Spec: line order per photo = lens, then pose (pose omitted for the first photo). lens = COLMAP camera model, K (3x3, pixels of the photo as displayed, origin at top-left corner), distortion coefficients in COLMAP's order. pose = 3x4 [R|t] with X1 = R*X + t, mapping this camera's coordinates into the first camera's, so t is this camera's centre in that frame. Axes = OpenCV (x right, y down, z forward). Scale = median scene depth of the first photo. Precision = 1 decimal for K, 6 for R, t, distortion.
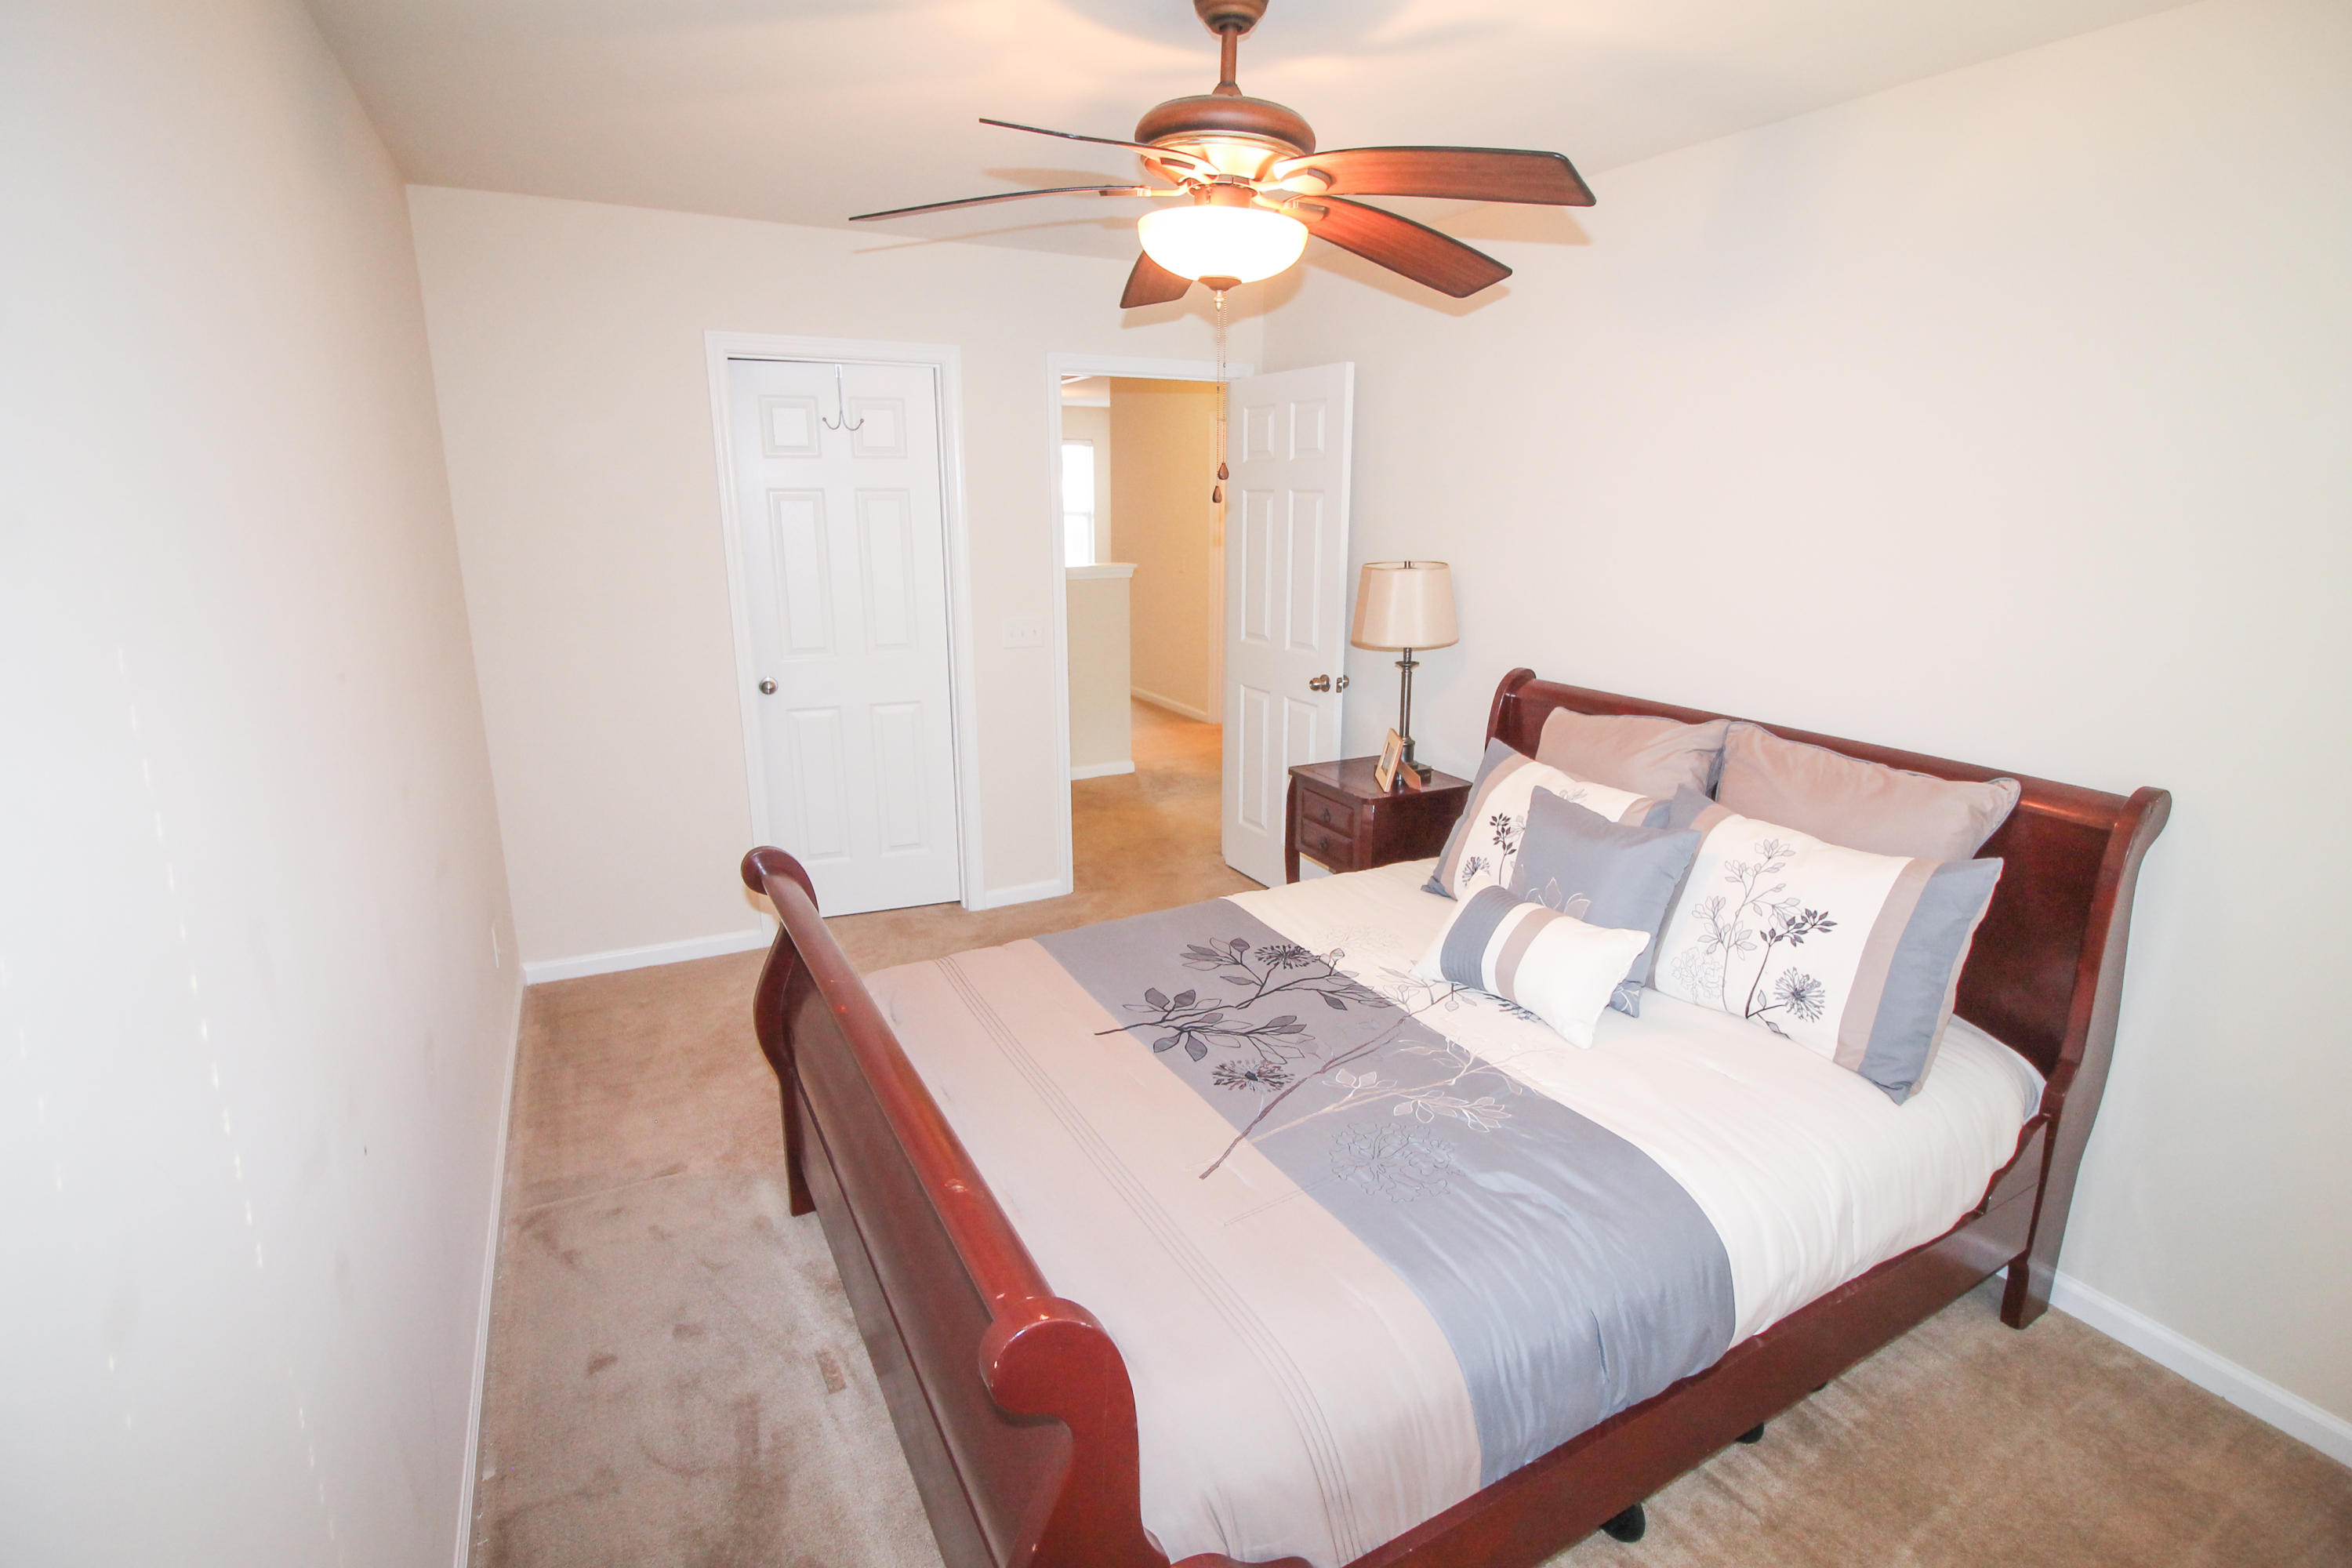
lens RADIAL K [[1107.2, 0, 1173.2], [0, 1107.2, 771.5], [0, 0, 1]] dist [0.000653, -0.000456]
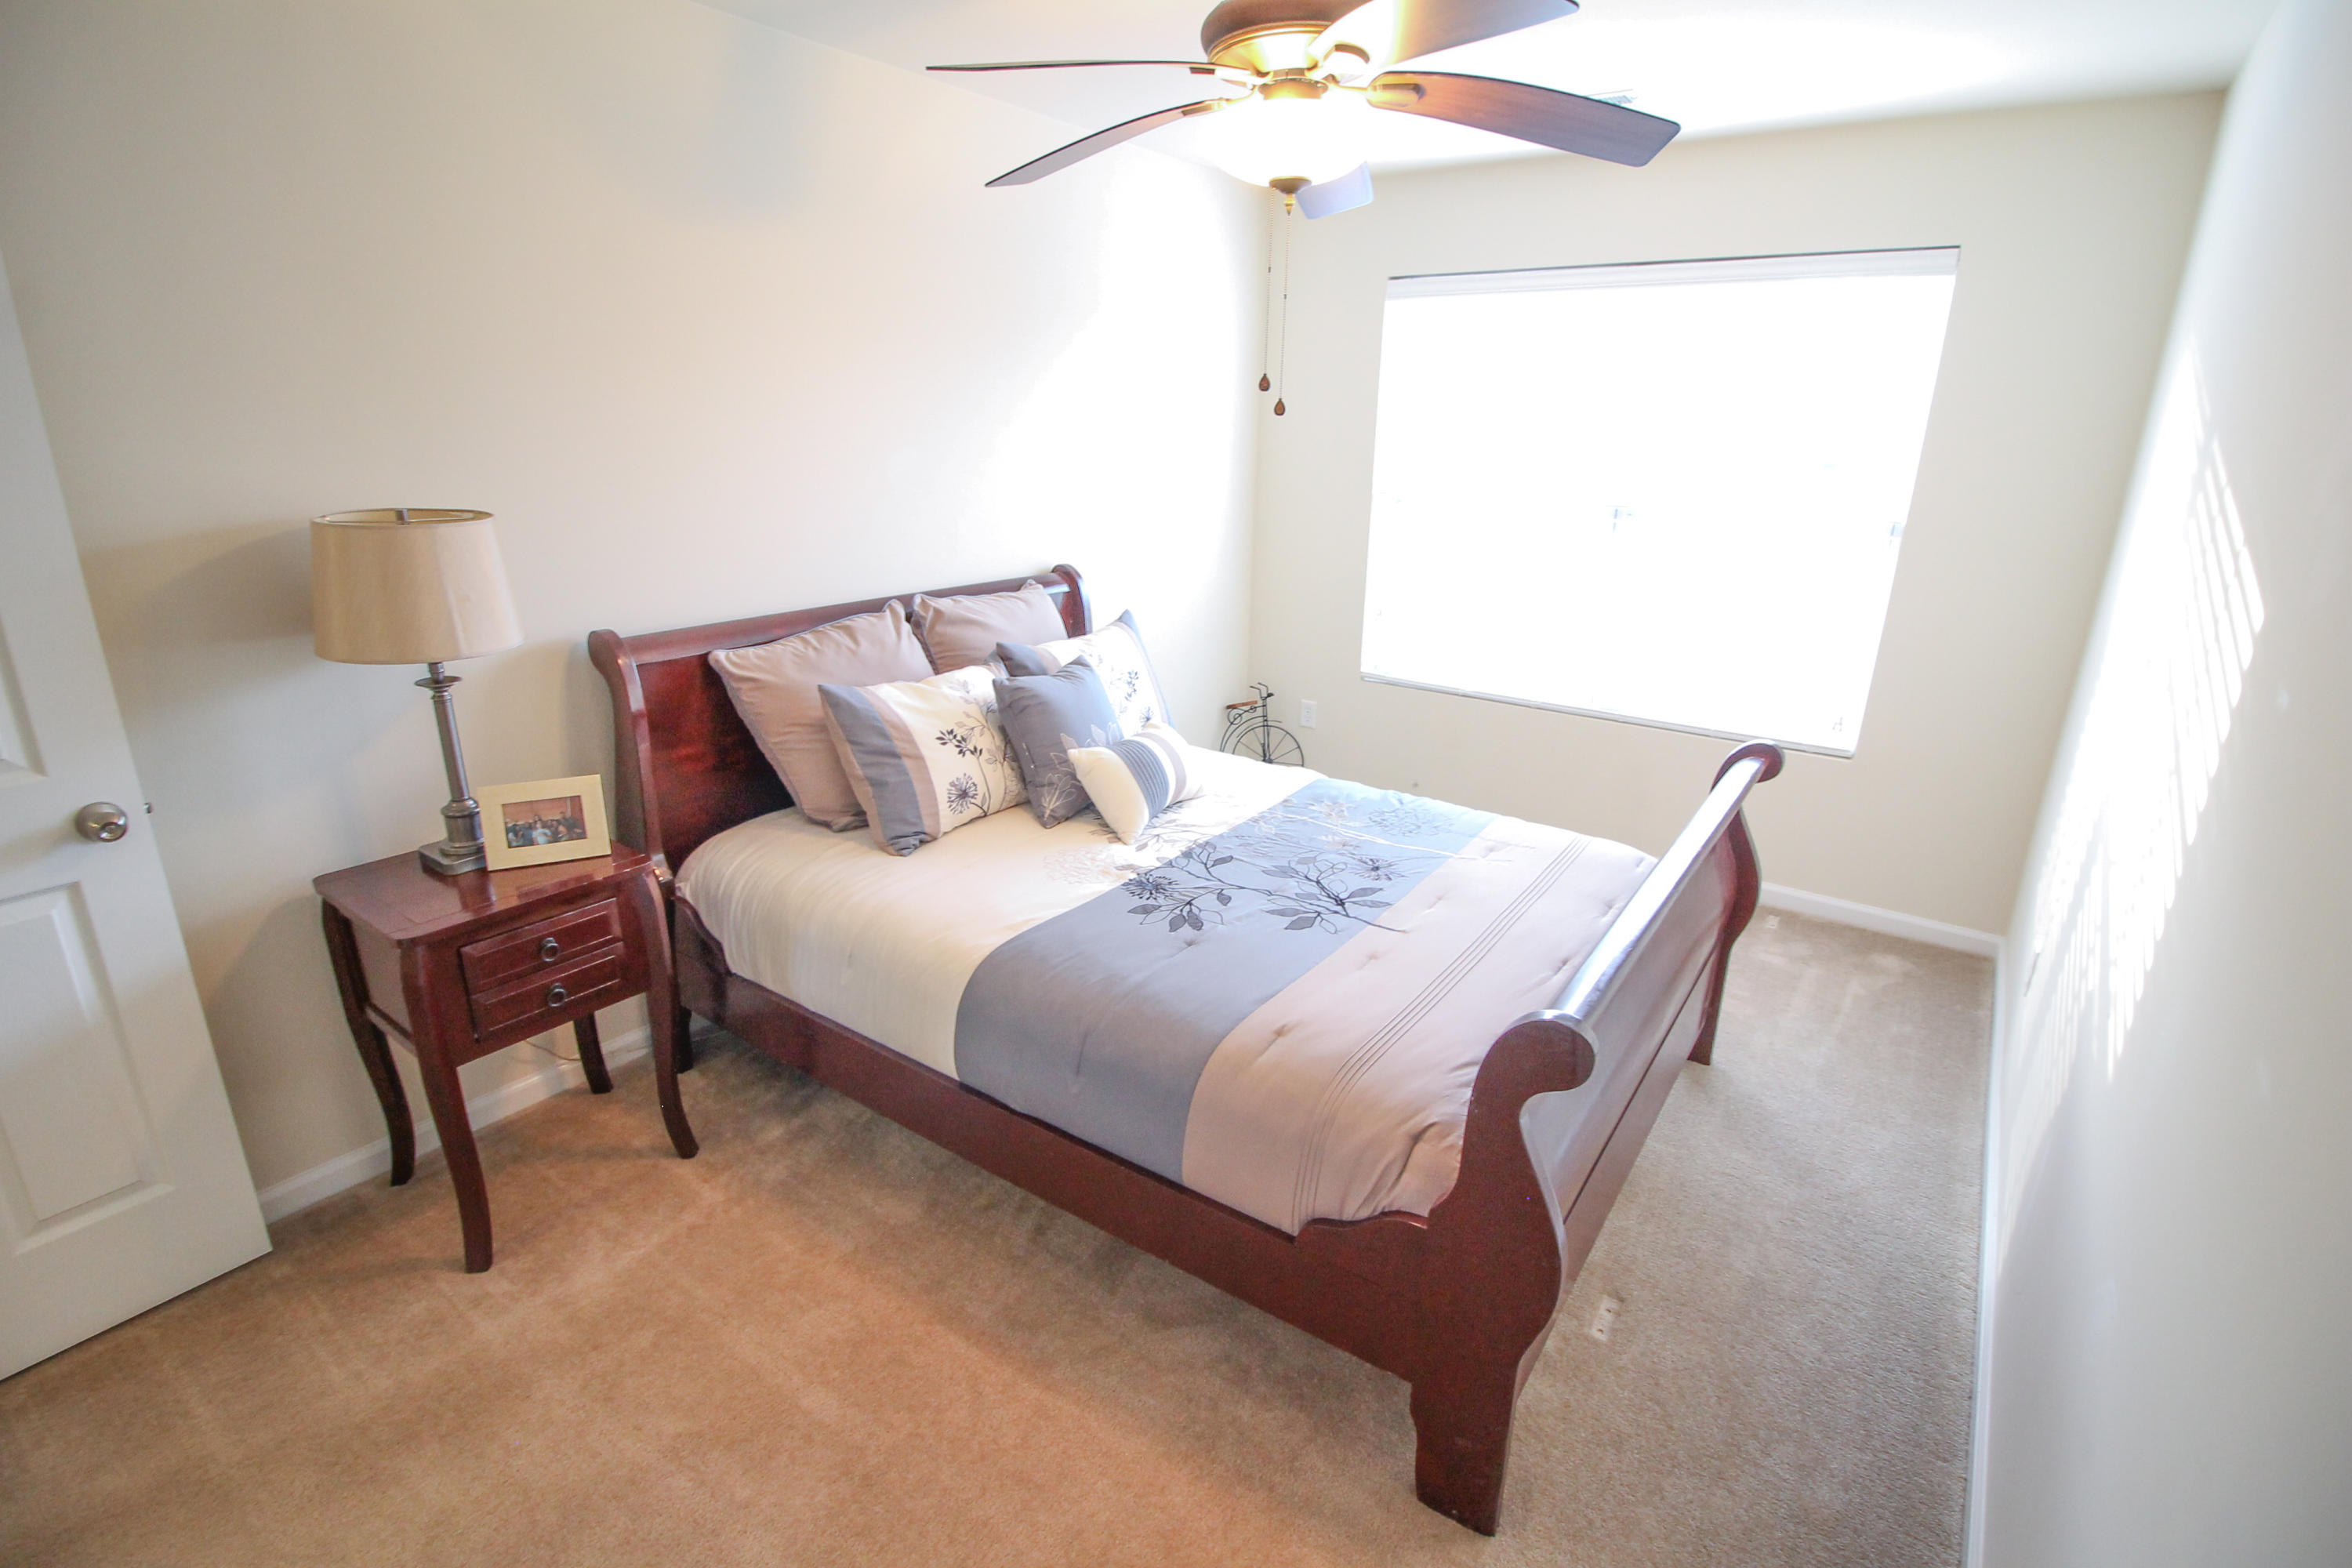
lens RADIAL K [[1107.2, 0, 1173.2], [0, 1107.2, 771.5], [0, 0, 1]] dist [0.000653, -0.000456]
pose [[-0.453742, -0.276335, 0.847206, -0.745484], [0.194193, 0.897197, 0.396645, -0.324993], [-0.869717, 0.344496, -0.353433, 1.365604]]
